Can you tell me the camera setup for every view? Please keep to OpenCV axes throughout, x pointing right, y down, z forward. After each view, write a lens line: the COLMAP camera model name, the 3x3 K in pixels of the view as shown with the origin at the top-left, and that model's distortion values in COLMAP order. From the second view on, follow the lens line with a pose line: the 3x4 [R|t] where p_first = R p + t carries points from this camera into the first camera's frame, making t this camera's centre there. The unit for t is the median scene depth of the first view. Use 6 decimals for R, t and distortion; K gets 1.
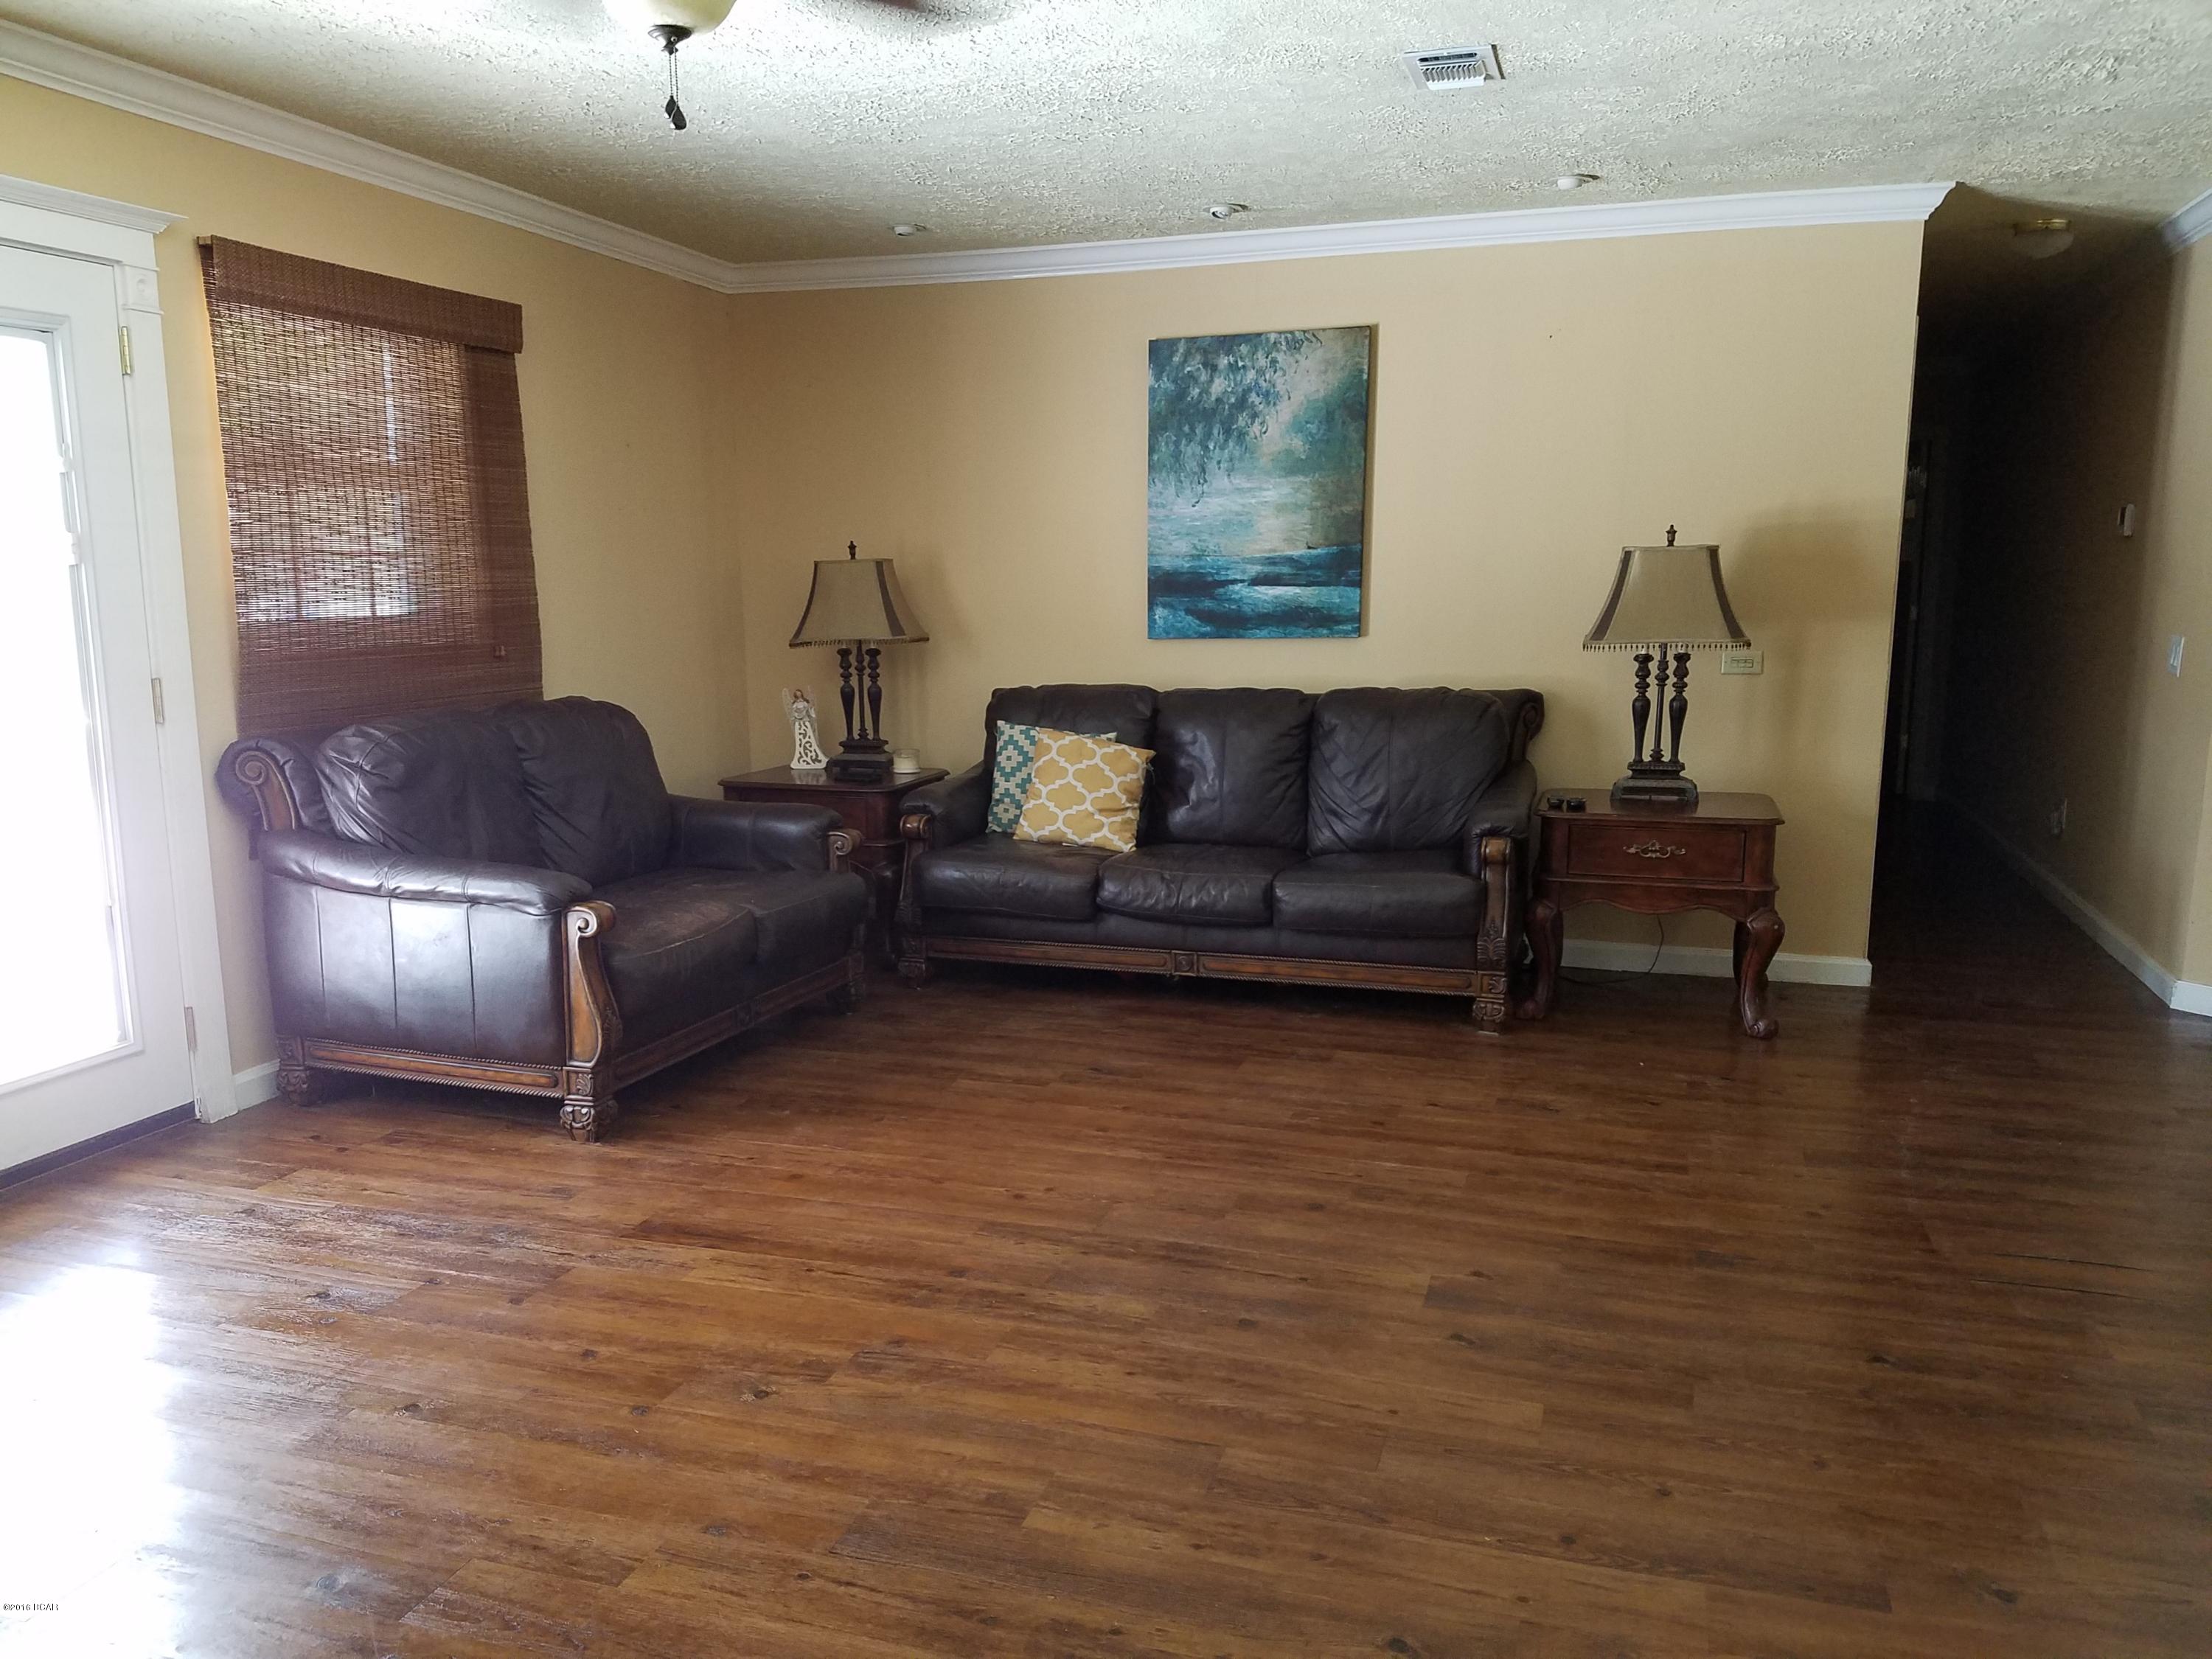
lens RADIAL K [[1721.8, 0, 1106.0], [0, 1721.8, 829.5], [0, 0, 1]] dist [0.131789, -0.209237]
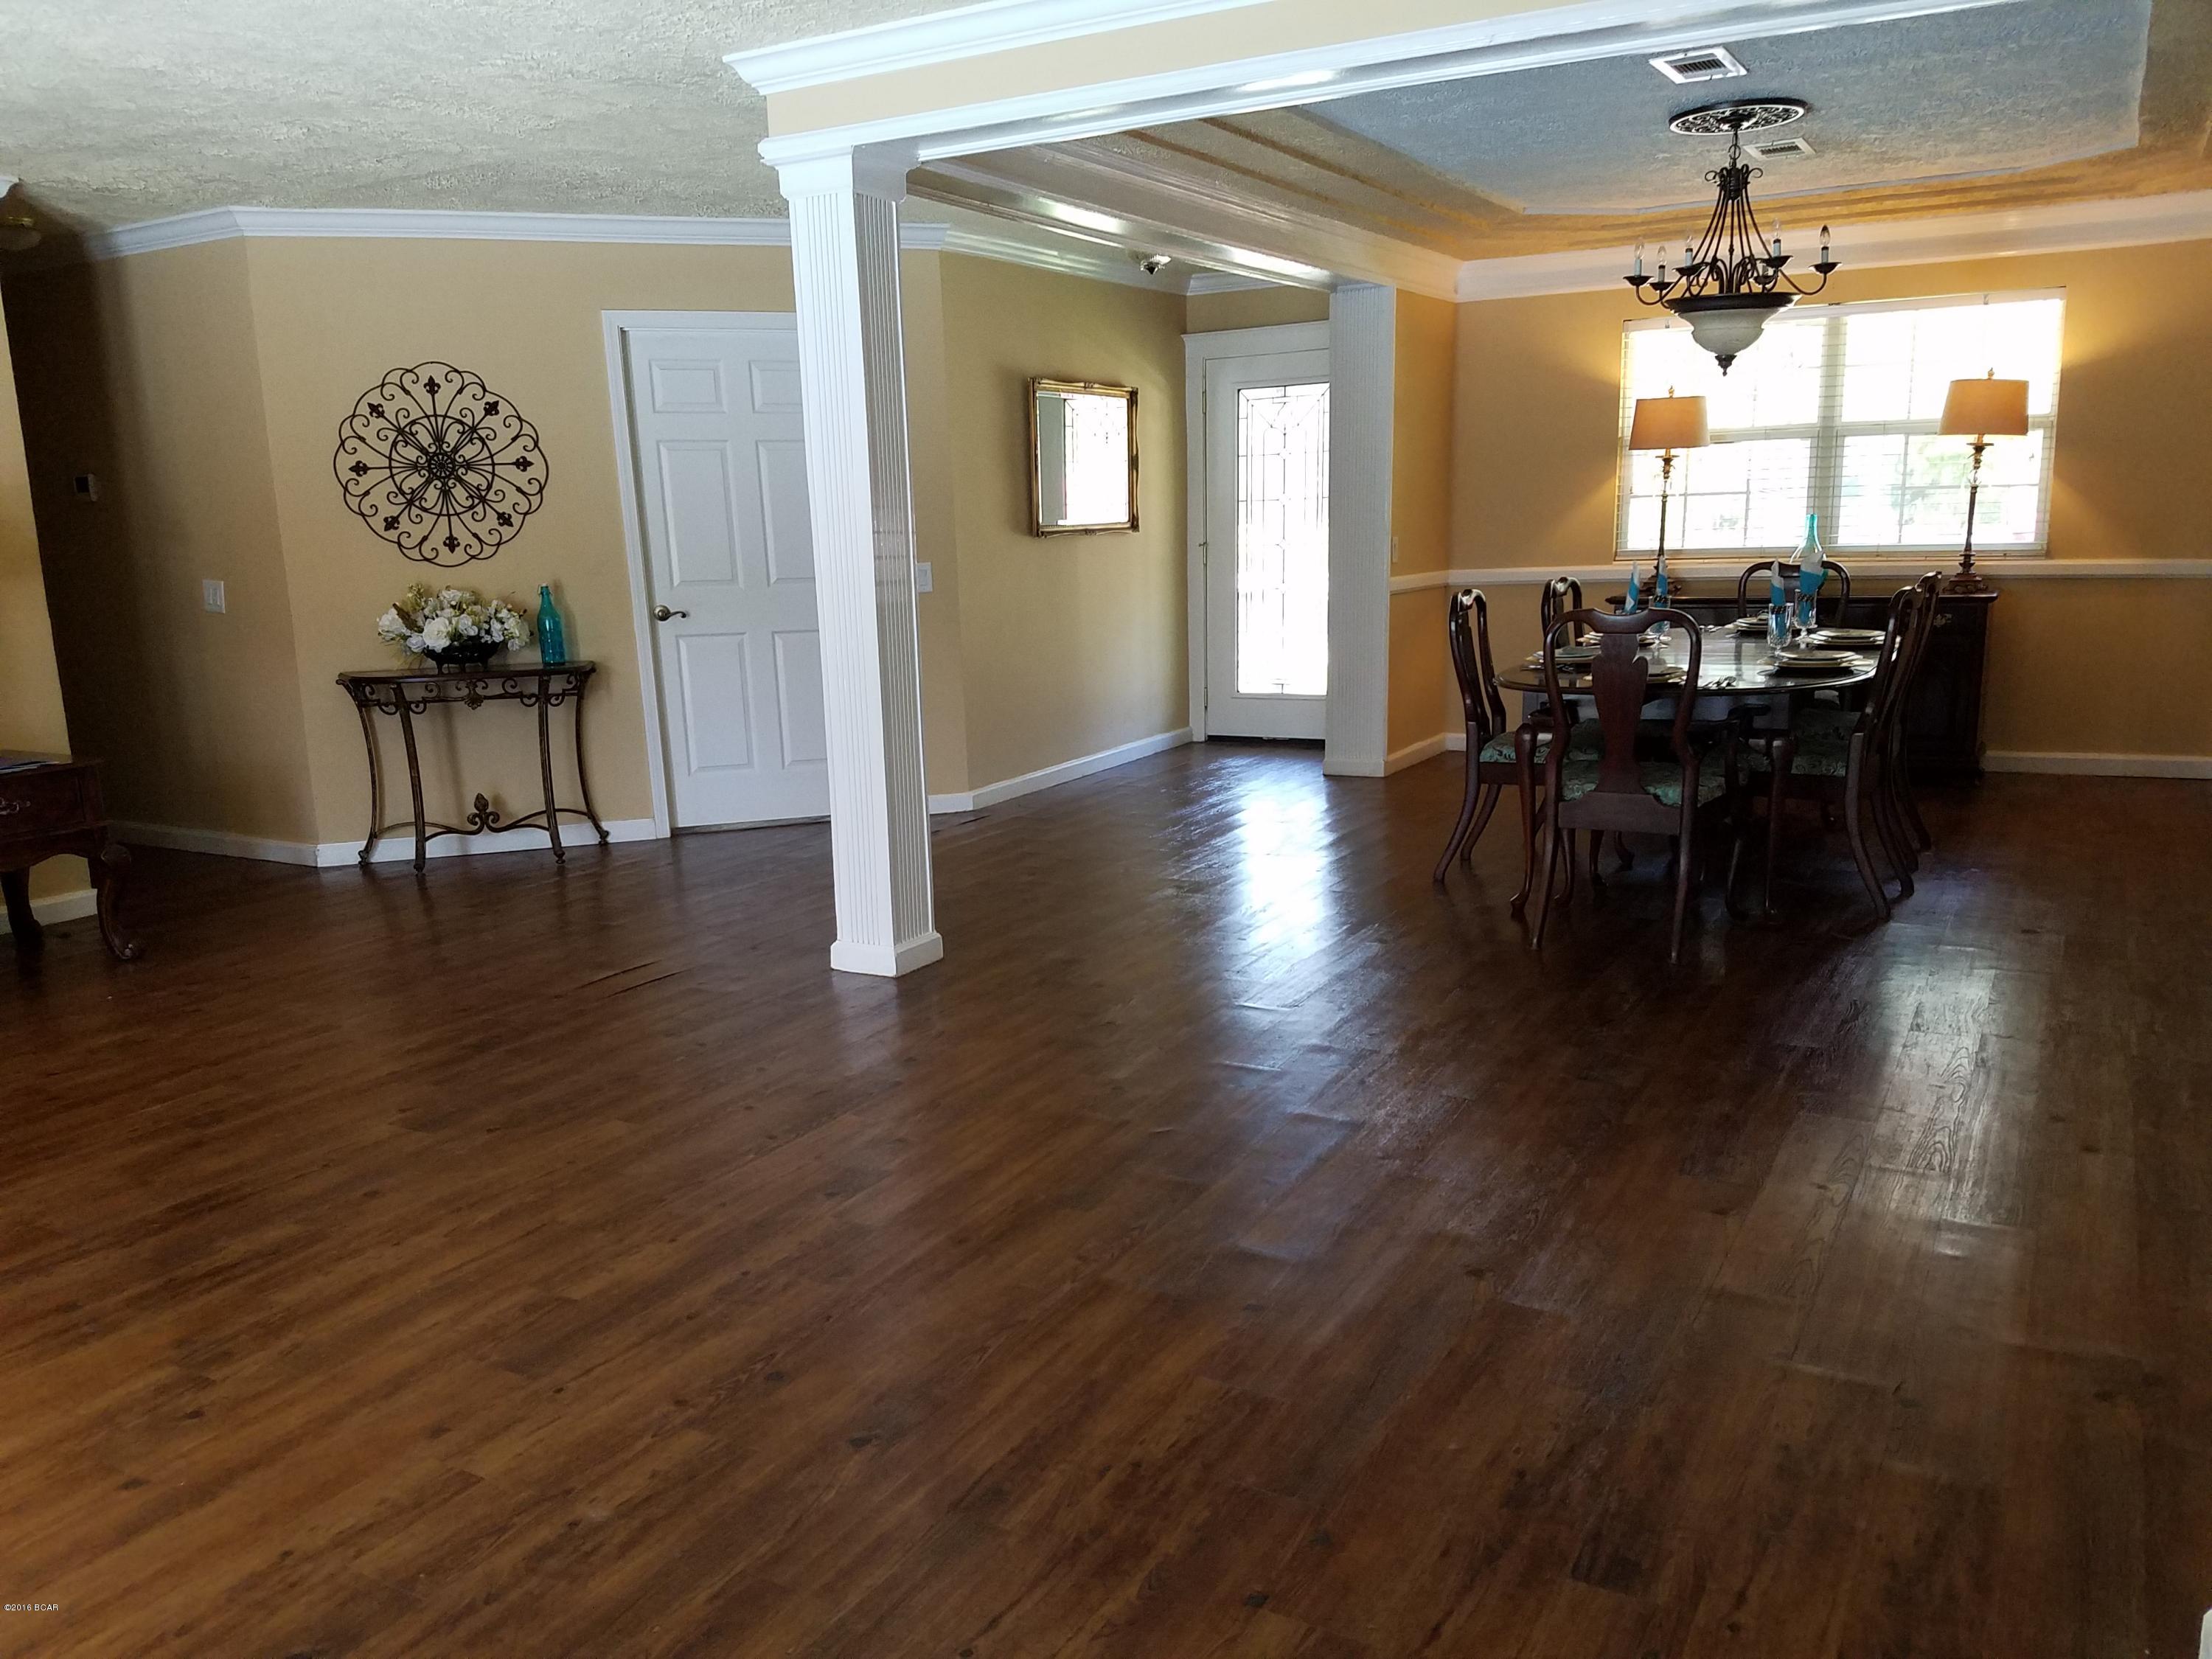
lens RADIAL K [[1703.5, 0, 1106.0], [0, 1703.5, 829.5], [0, 0, 1]] dist [-0.009123, -0.008980]
pose [[0.208015, -0.191750, 0.959146, -0.833327], [0.173694, 0.972253, 0.156700, -0.033239], [-0.962580, 0.134002, 0.235549, 0.260024]]
